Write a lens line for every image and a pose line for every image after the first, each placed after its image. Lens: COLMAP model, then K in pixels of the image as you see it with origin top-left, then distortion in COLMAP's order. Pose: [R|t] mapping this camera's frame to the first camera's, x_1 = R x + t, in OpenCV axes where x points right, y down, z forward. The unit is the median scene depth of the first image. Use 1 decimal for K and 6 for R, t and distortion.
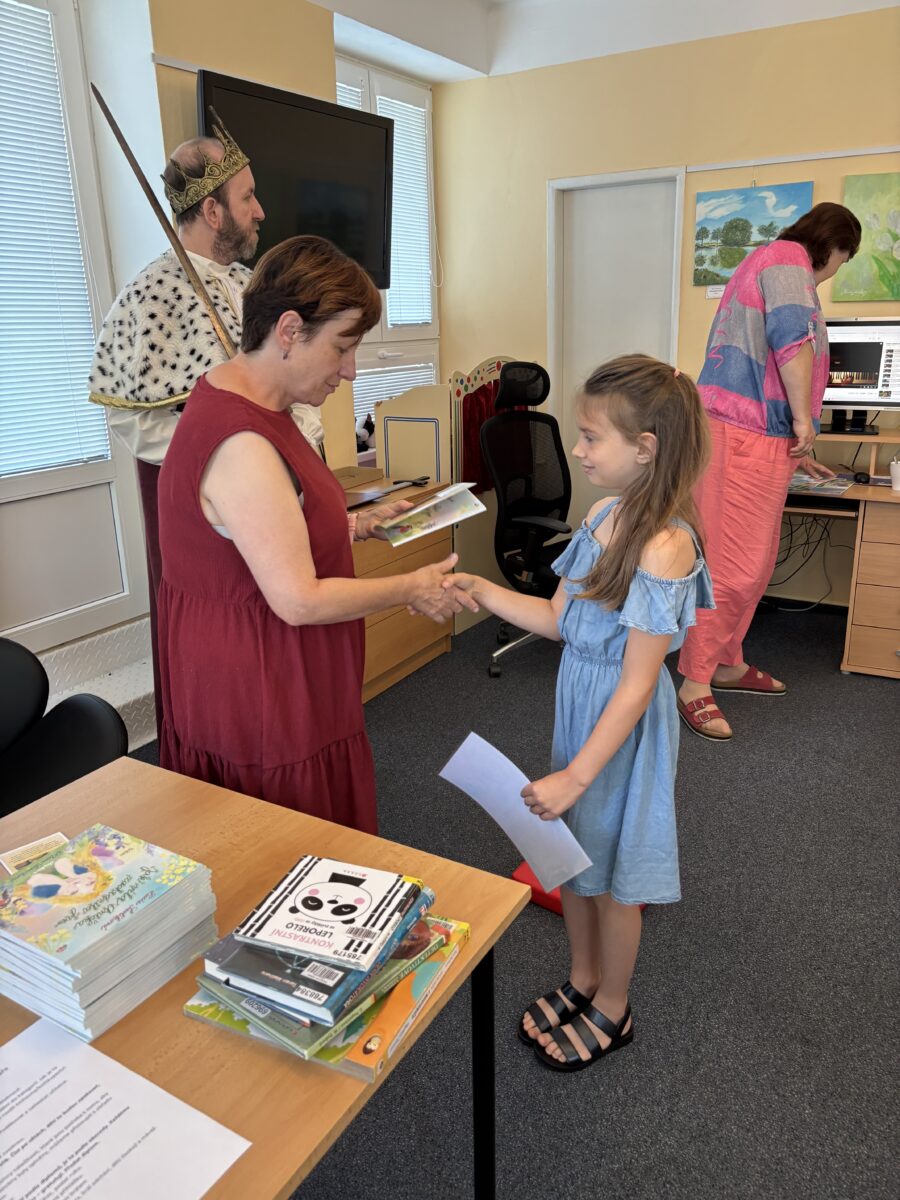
lens RADIAL K [[908.2, 0, 461.3], [0, 908.2, 593.3], [0, 0, 1]] dist [0.039579, -0.038475]
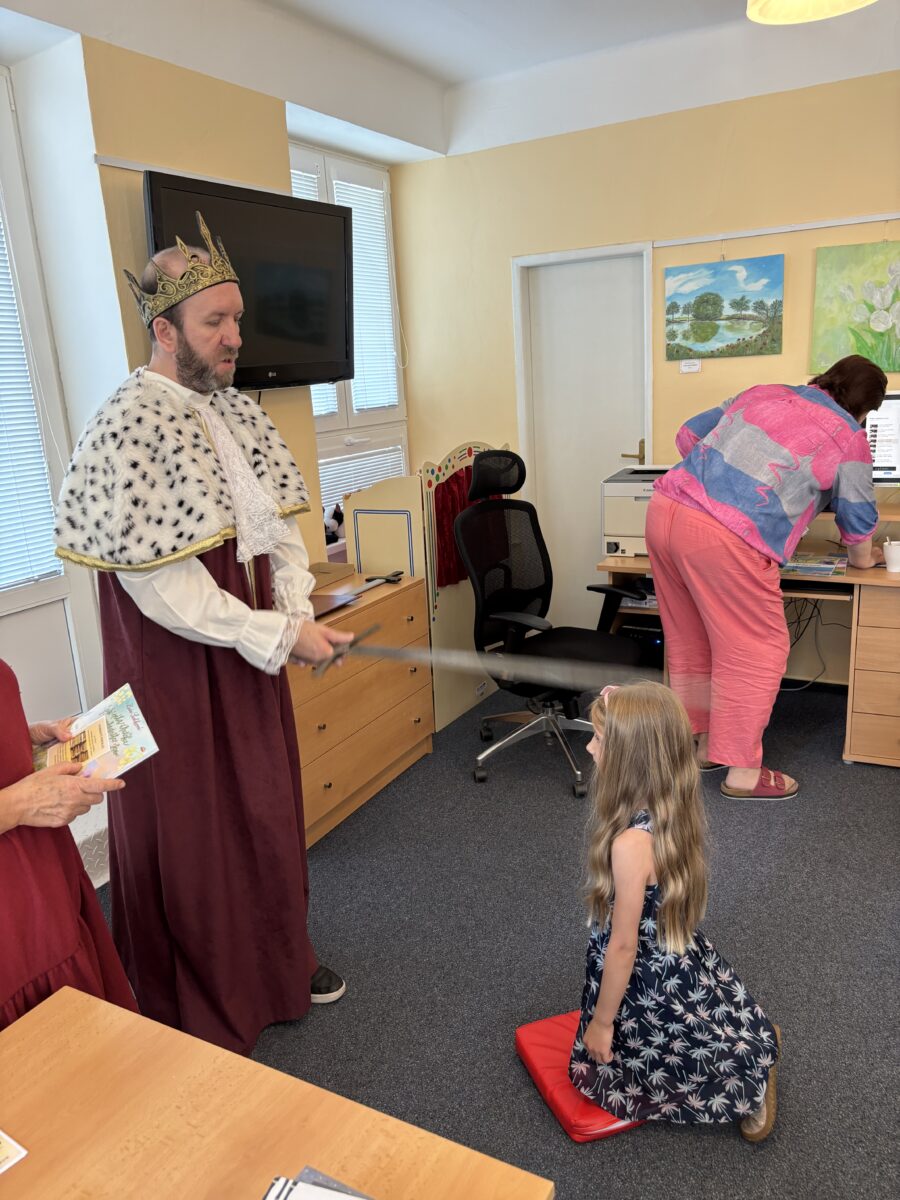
lens RADIAL K [[905.2, 0, 450.2], [0, 905.2, 608.5], [0, 0, 1]] dist [0.060894, -0.071332]
pose [[0.999053, -0.040046, 0.017032, -0.005266], [0.040670, 0.998450, -0.038000, -0.084574], [-0.015484, 0.038656, 0.999133, 0.077445]]
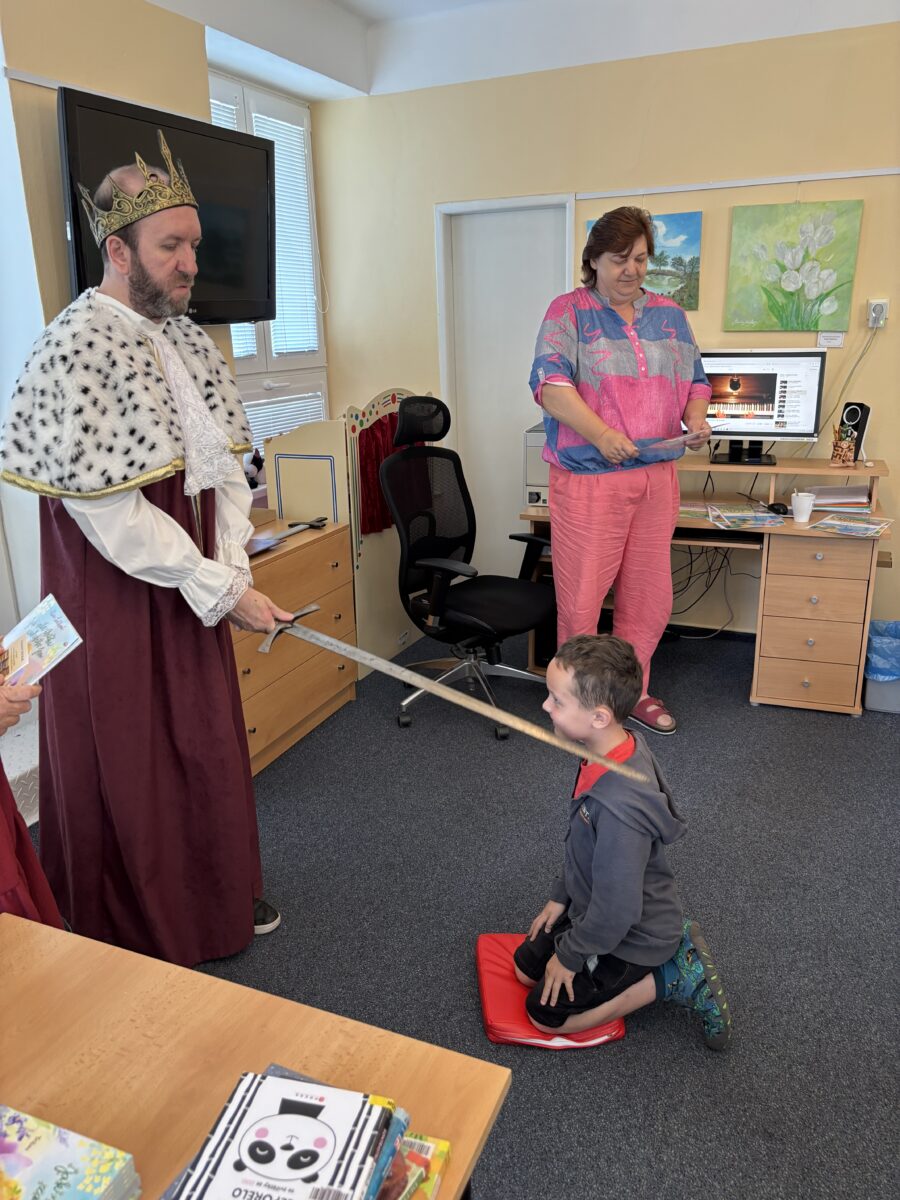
lens RADIAL K [[906.4, 0, 450.2], [0, 906.4, 598.3], [0, 0, 1]] dist [0.053693, -0.058745]
pose [[0.992650, -0.037042, 0.115209, -0.031593], [0.037587, 0.999290, -0.002562, -0.060952], [-0.115033, 0.006873, 0.993338, 0.074285]]
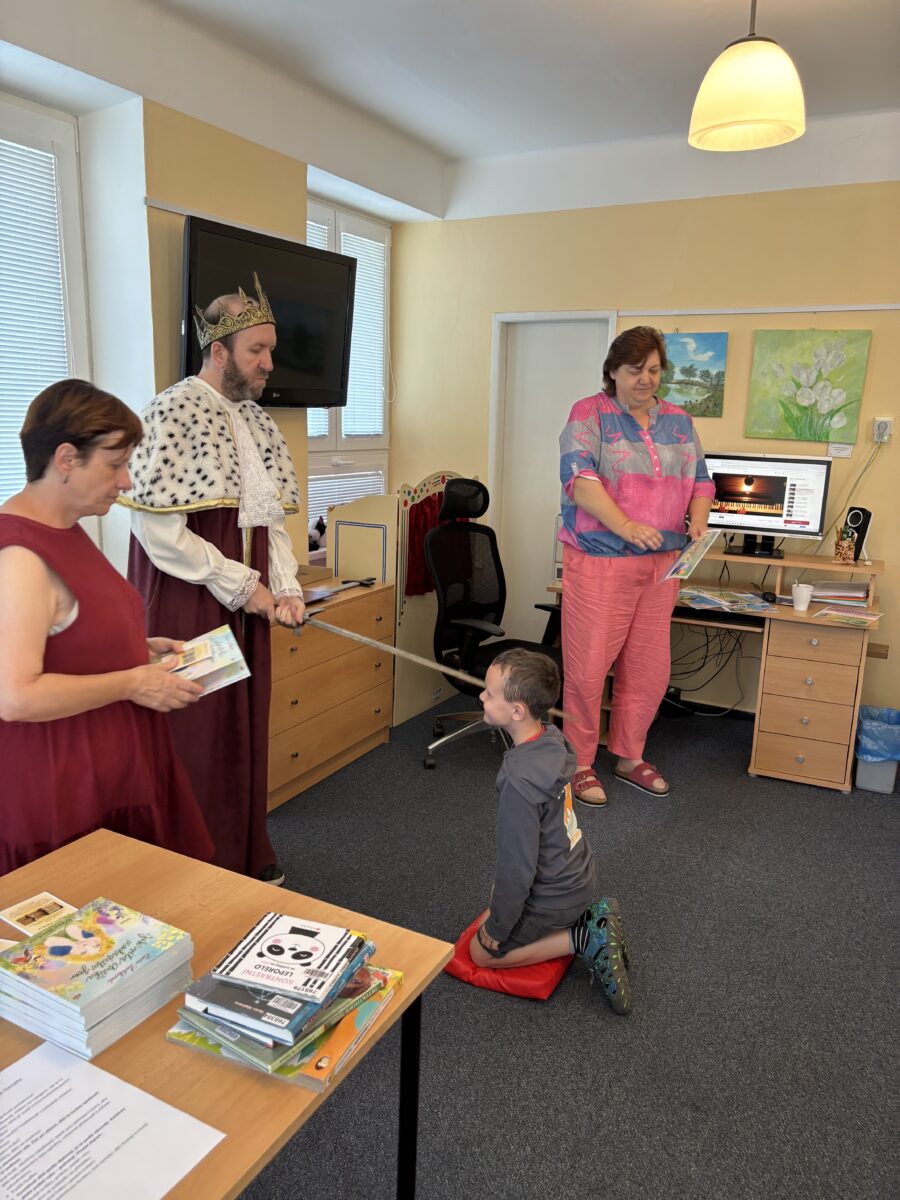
lens RADIAL K [[905.6, 0, 446.5], [0, 905.6, 606.8], [0, 0, 1]] dist [0.051533, -0.044508]
pose [[0.997895, 0.040790, 0.050419, -0.006512], [-0.036380, 0.995675, -0.085490, -0.009778], [-0.053688, 0.083476, 0.995063, -0.116271]]
